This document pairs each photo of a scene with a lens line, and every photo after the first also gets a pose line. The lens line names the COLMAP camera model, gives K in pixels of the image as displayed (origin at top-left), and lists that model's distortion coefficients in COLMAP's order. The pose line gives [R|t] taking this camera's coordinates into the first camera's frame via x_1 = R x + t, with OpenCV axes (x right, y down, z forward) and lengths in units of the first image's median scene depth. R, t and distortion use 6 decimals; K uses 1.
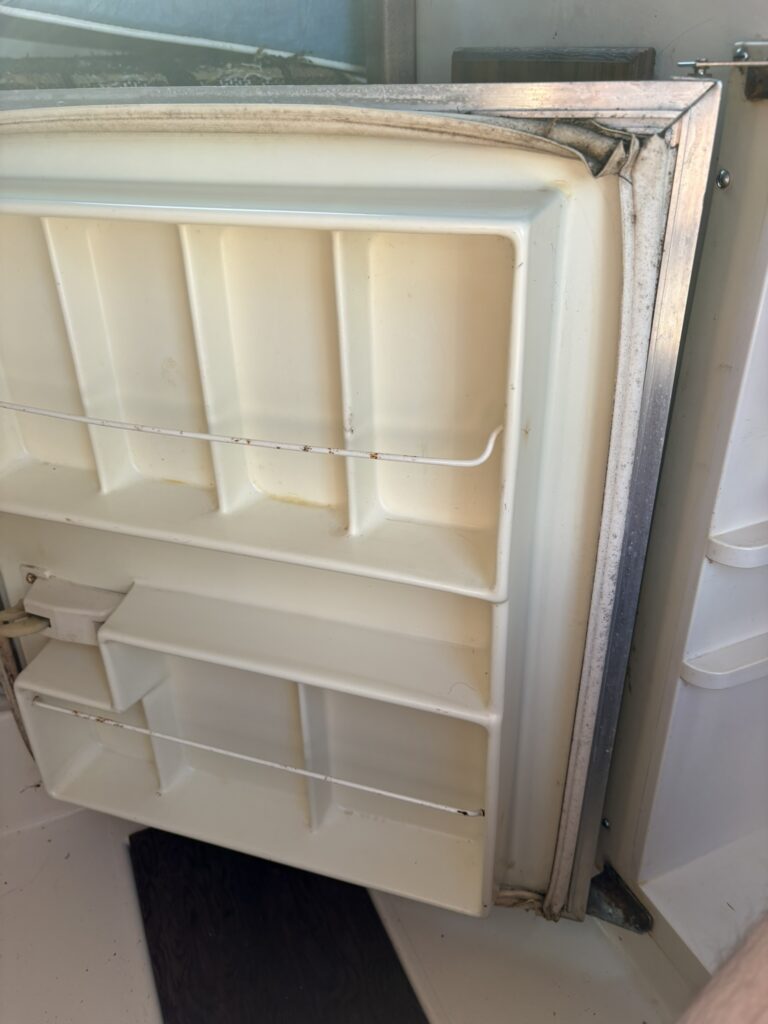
lens RADIAL K [[771.3, 0, 407.8], [0, 771.3, 512.1], [0, 0, 1]] dist [0.047798, -0.055342]
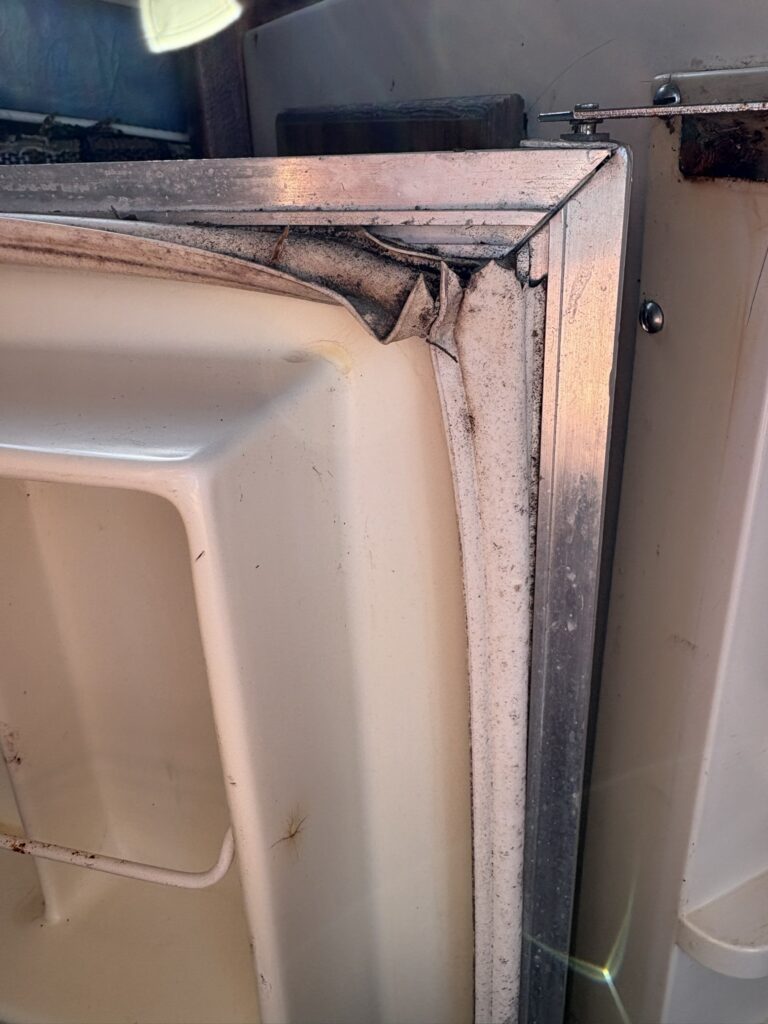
lens RADIAL K [[869.4, 0, 358.8], [0, 869.4, 509.0], [0, 0, 1]] dist [0.004285, 0.016957]
pose [[0.999143, -0.031720, 0.026579, 0.208994], [0.034552, 0.992887, -0.113939, -0.269163], [-0.022776, 0.114760, 0.993132, 0.482927]]
